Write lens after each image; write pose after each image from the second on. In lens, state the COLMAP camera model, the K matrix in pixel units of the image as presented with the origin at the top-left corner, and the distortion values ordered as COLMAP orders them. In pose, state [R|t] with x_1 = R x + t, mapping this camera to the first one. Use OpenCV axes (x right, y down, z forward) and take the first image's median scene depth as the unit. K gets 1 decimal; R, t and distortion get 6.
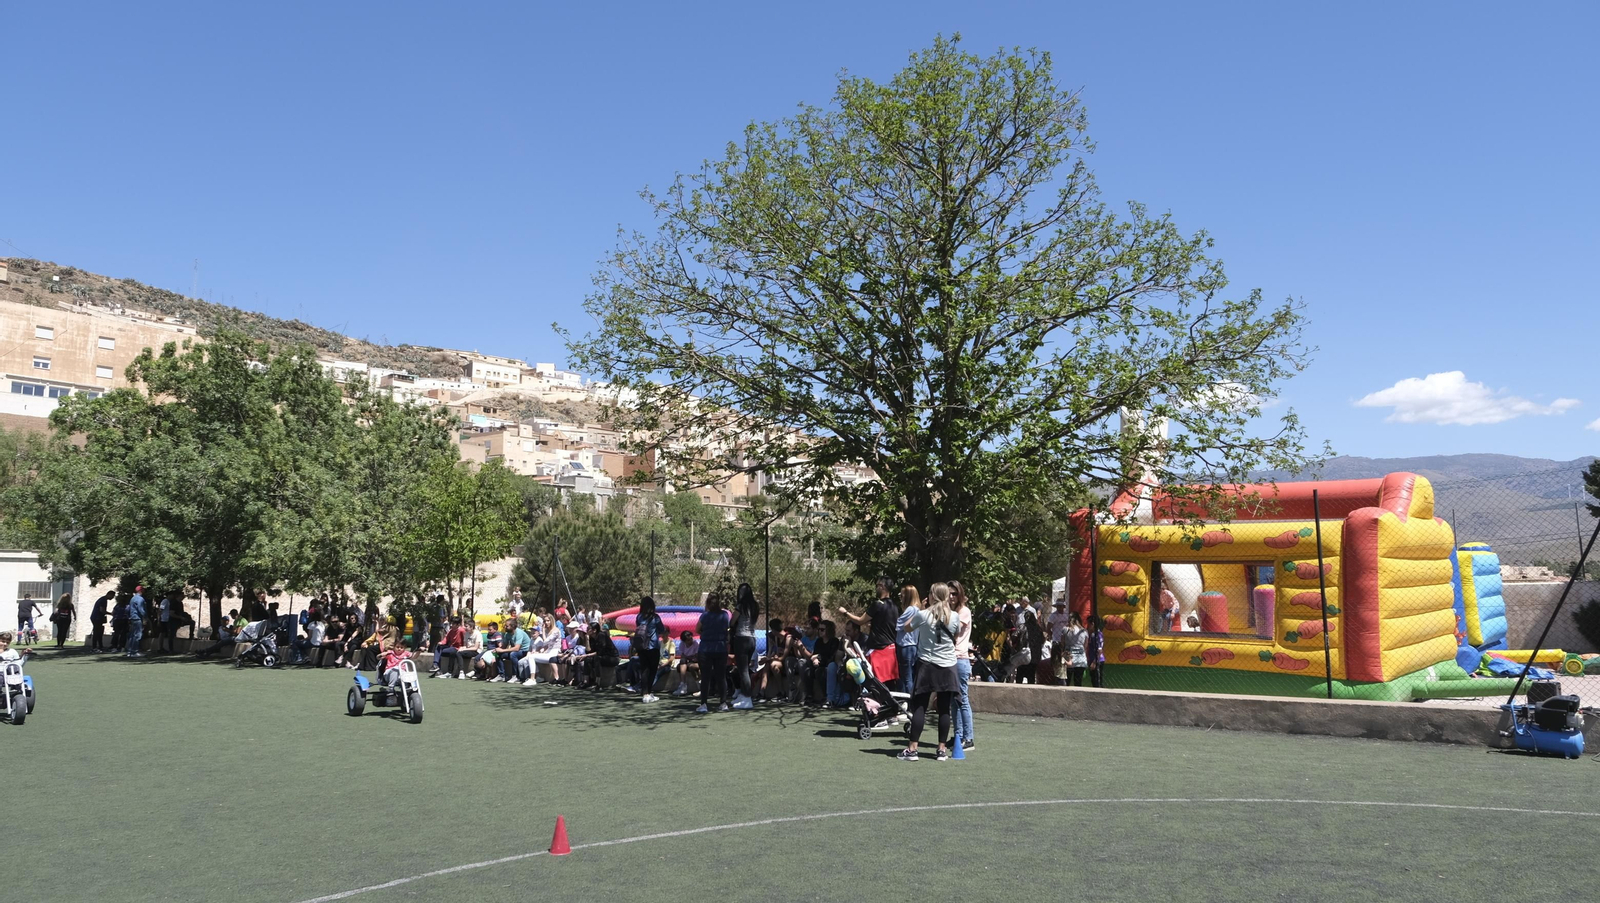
lens RADIAL K [[1079.6, 0, 823.2], [0, 1079.6, 446.7], [0, 0, 1]] dist [-0.031644, 0.014527]
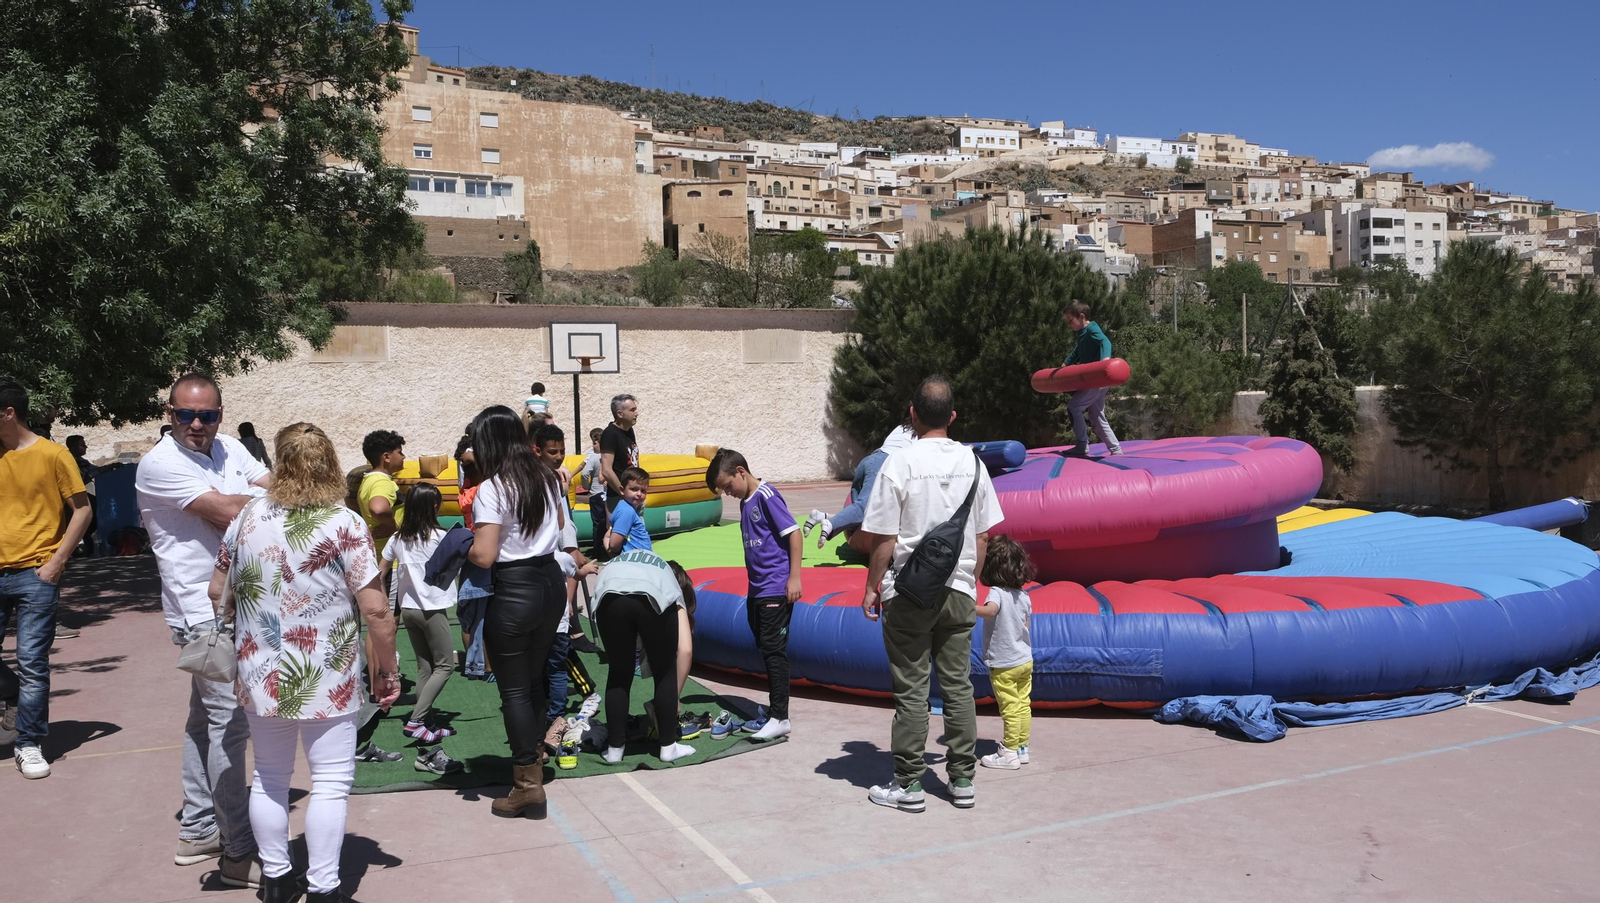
lens RADIAL K [[1260.6, 0, 812.1], [0, 1260.6, 455.8], [0, 0, 1]] dist [-0.013481, -0.000536]
pose [[0.895461, -0.003647, -0.445125, -0.083459], [0.079225, 0.985307, 0.151306, 0.139042], [0.438033, -0.170754, 0.882593, 0.946639]]
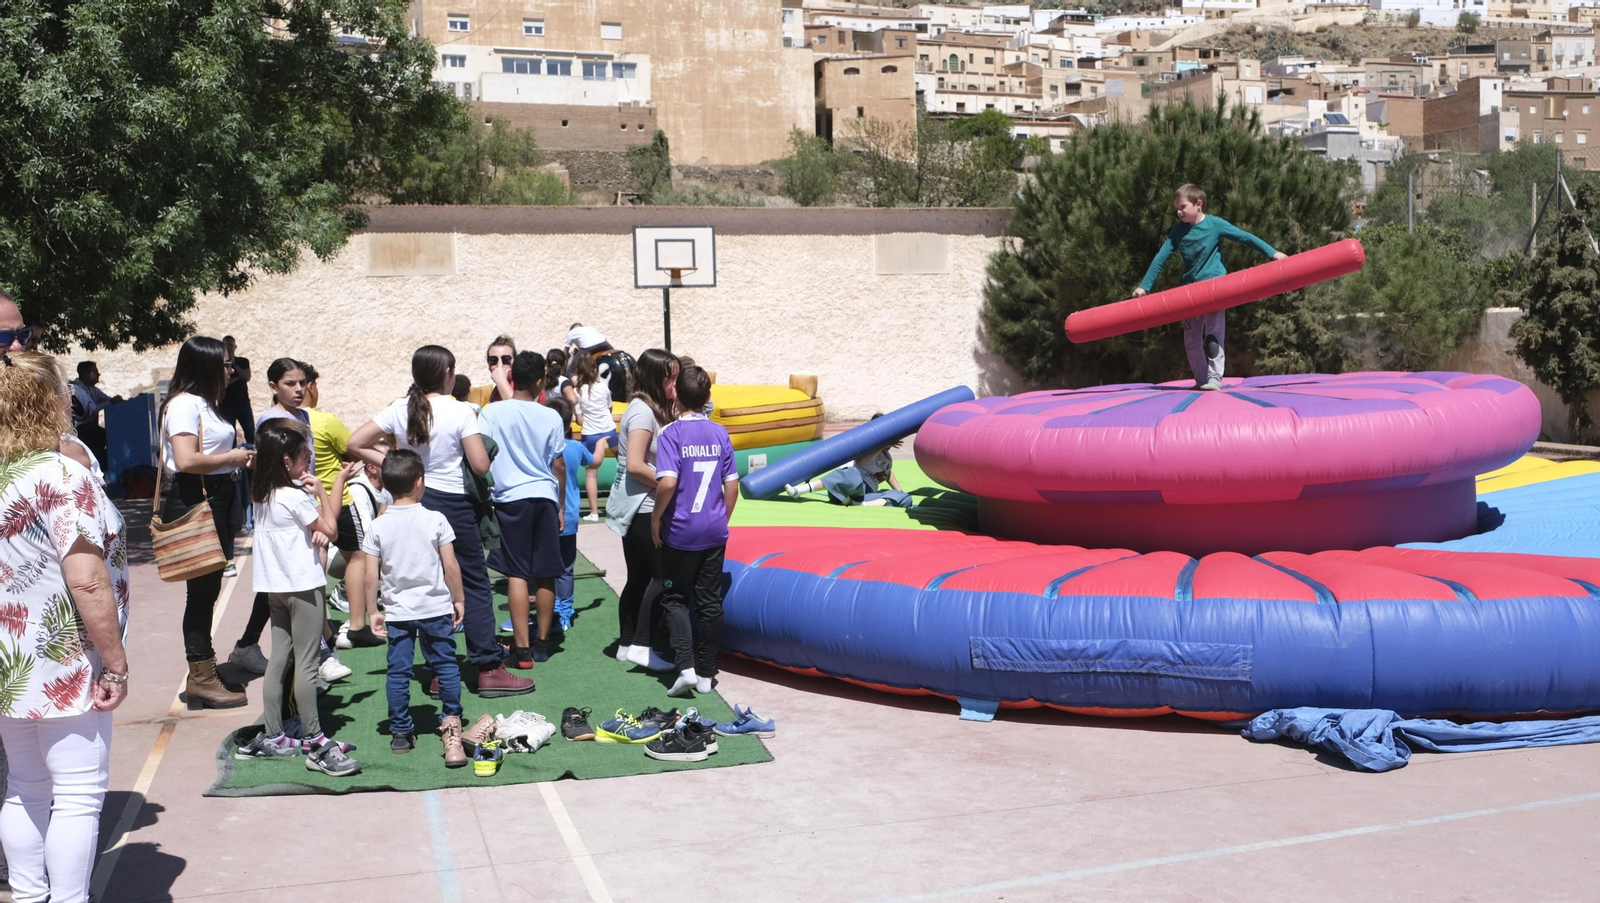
lens RADIAL K [[1497.5, 0, 813.0], [0, 1497.5, 451.3], [0, 0, 1]] dist [-0.018597, 0.000000]
pose [[0.833601, 0.024555, -0.551822, -0.064097], [0.093008, 0.978508, 0.184044, 0.143009], [0.544481, -0.204743, 0.813401, 0.974707]]
